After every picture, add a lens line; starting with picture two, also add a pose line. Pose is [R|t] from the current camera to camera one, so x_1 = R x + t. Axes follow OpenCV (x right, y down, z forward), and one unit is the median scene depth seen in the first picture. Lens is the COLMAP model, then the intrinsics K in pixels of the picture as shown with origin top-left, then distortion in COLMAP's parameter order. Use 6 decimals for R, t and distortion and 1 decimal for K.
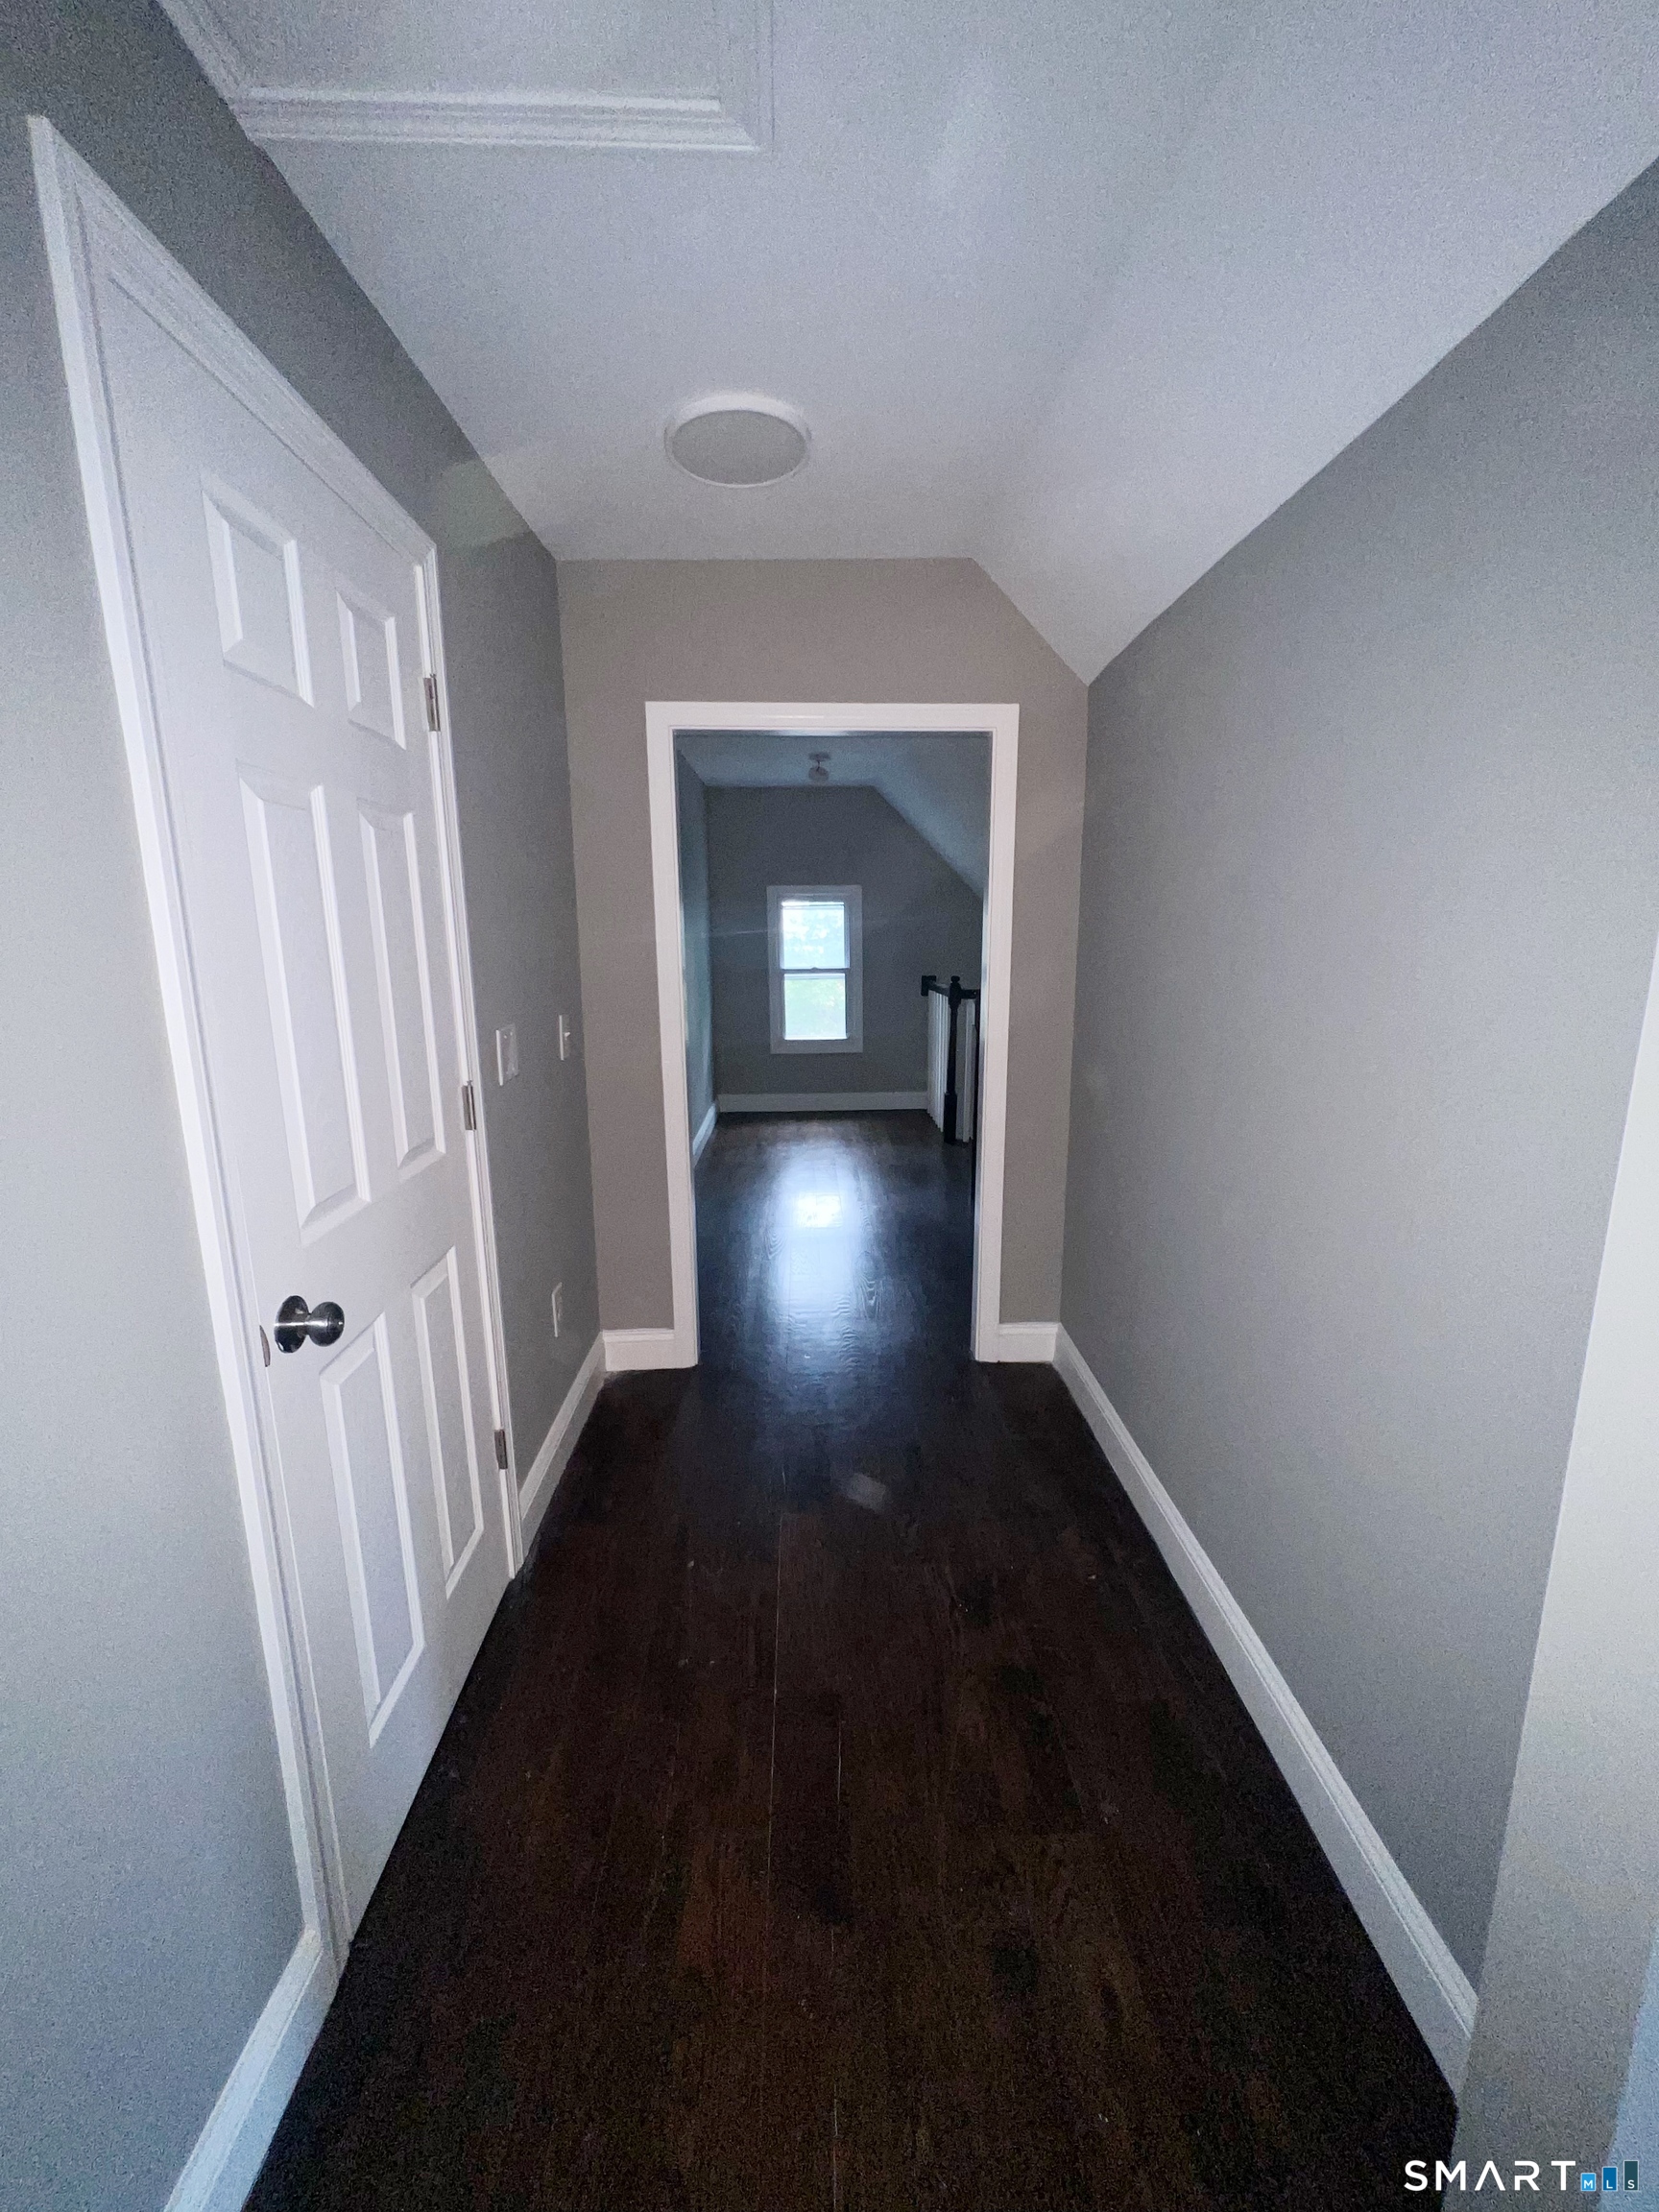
lens RADIAL K [[890.3, 0, 830.9], [0, 890.3, 1114.9], [0, 0, 1]] dist [-0.000418, -0.000014]
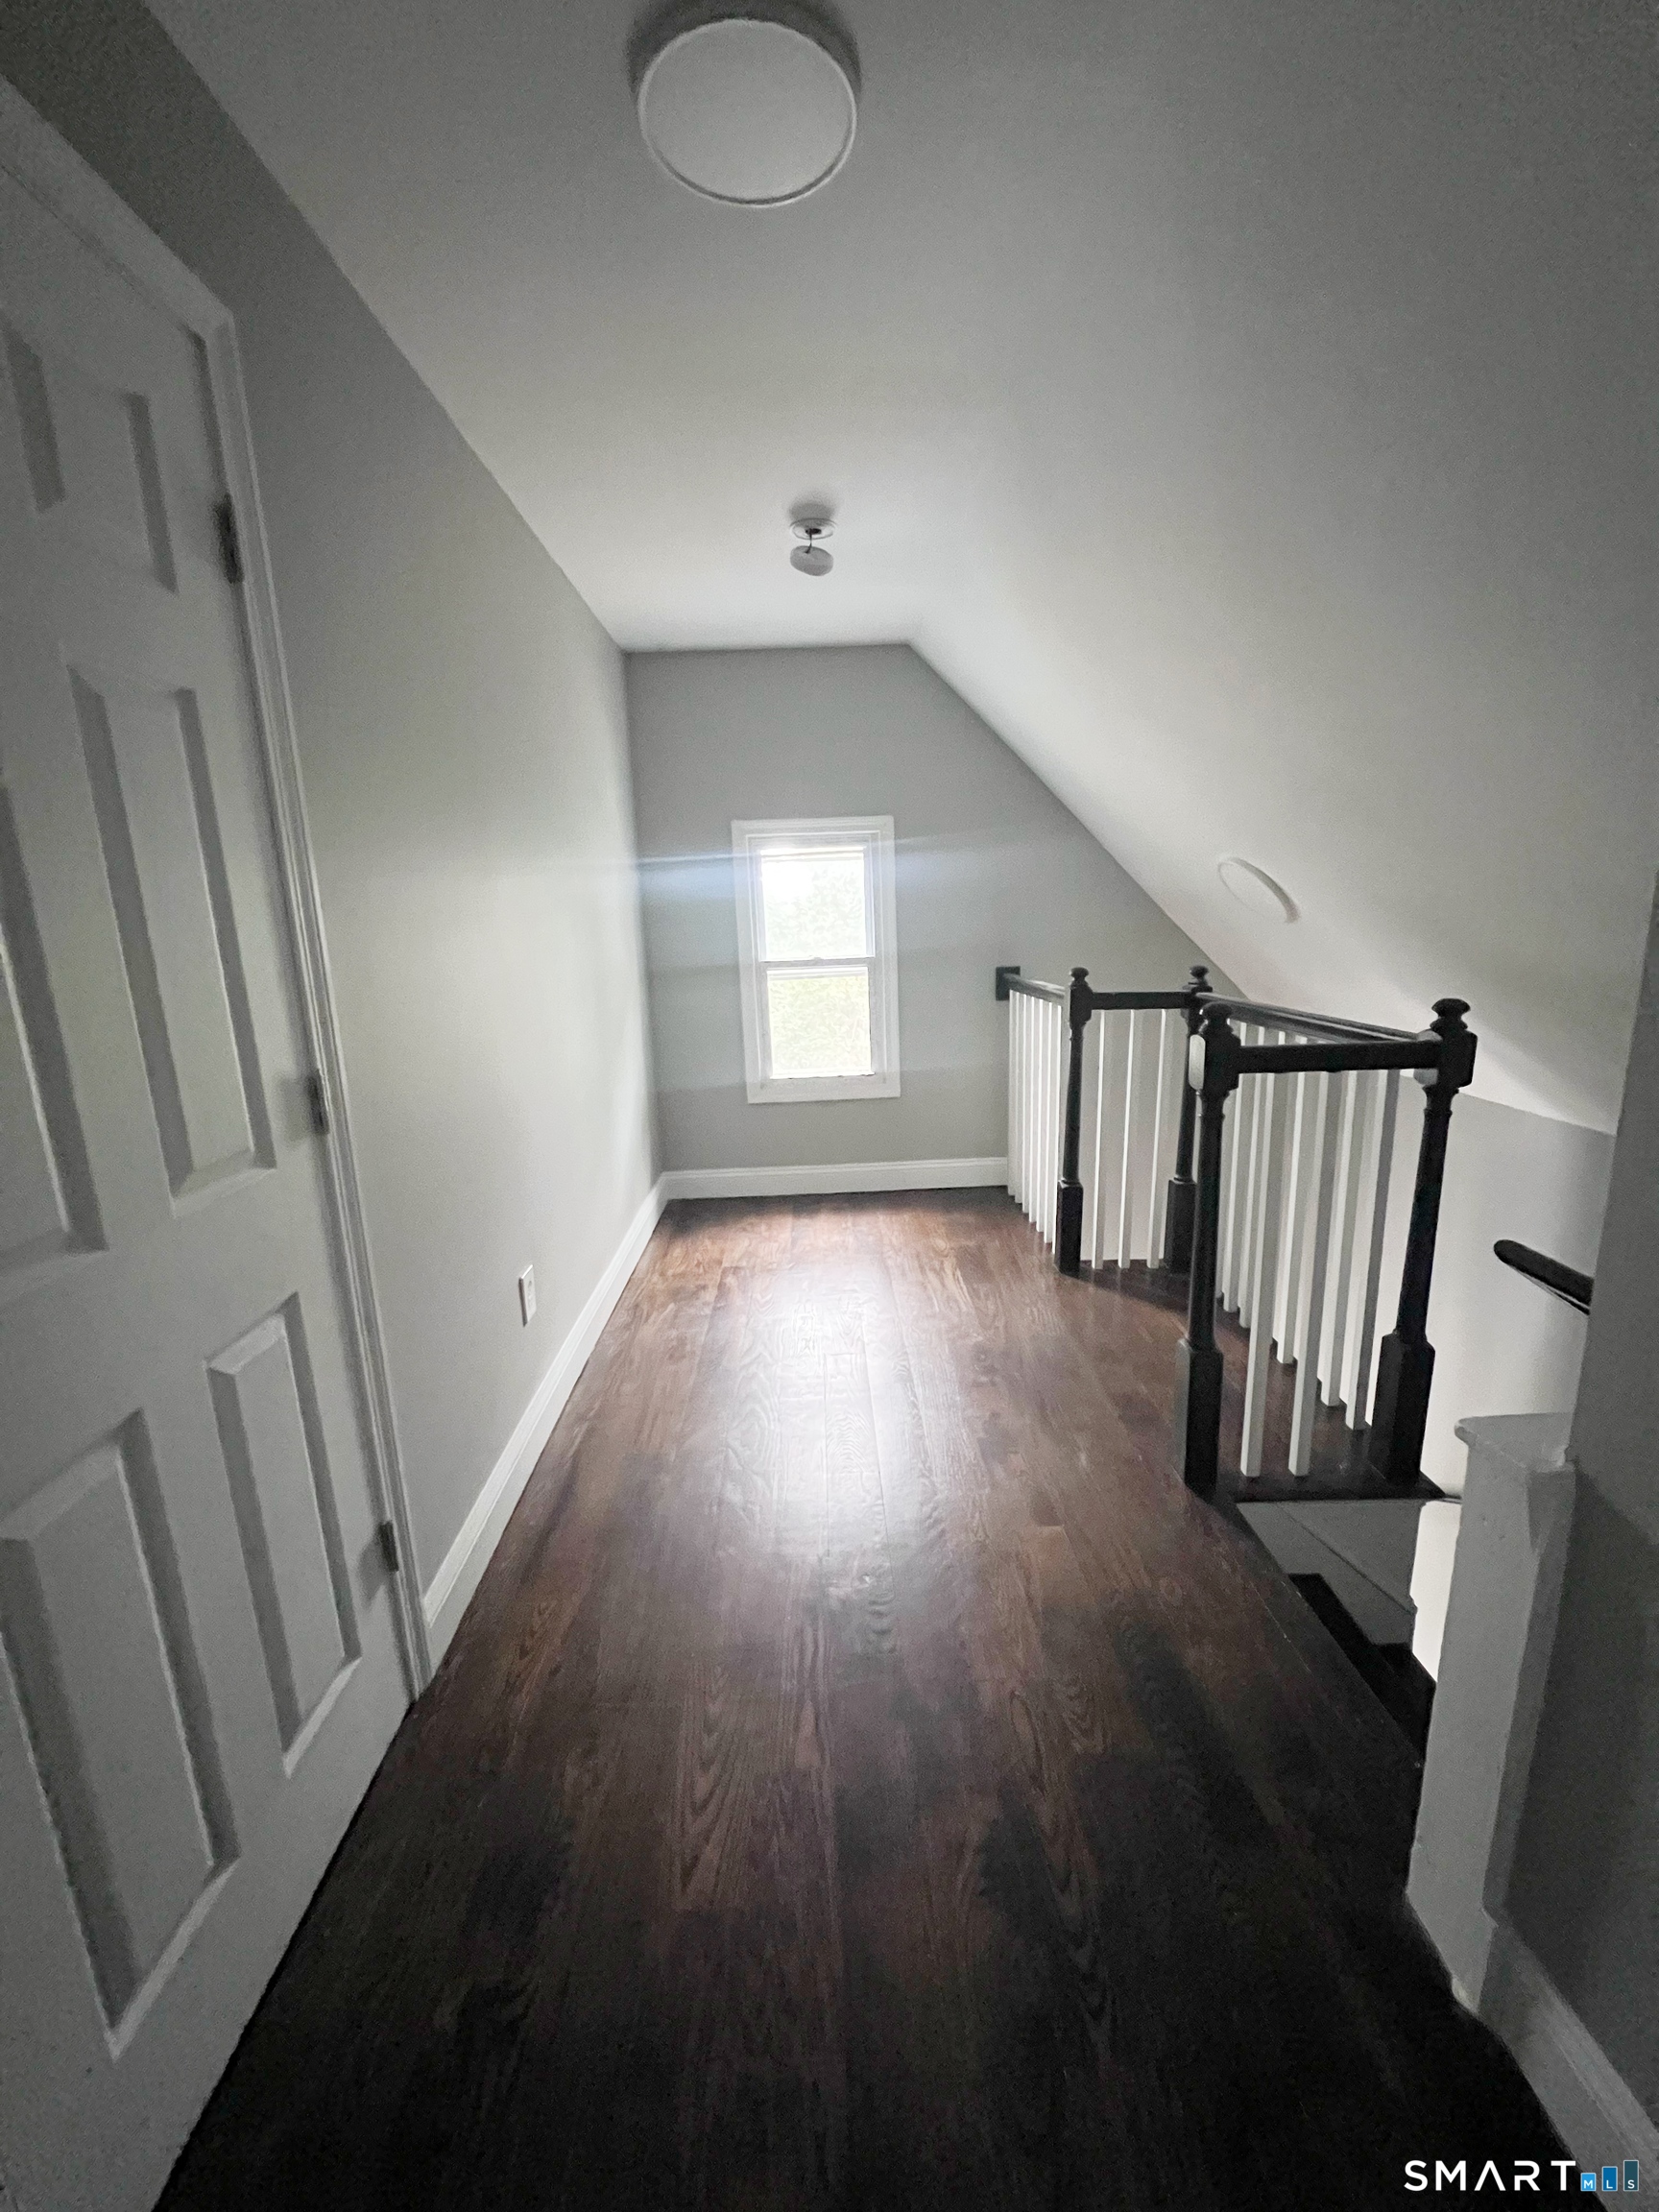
lens RADIAL K [[890.3, 0, 836.5], [0, 890.3, 1110.2], [0, 0, 1]] dist [-0.000418, -0.000014]
pose [[0.999655, -0.023268, -0.012147, -0.000835], [0.023350, 0.999706, 0.006606, -0.067265], [0.011990, -0.006888, 0.999904, 0.402394]]
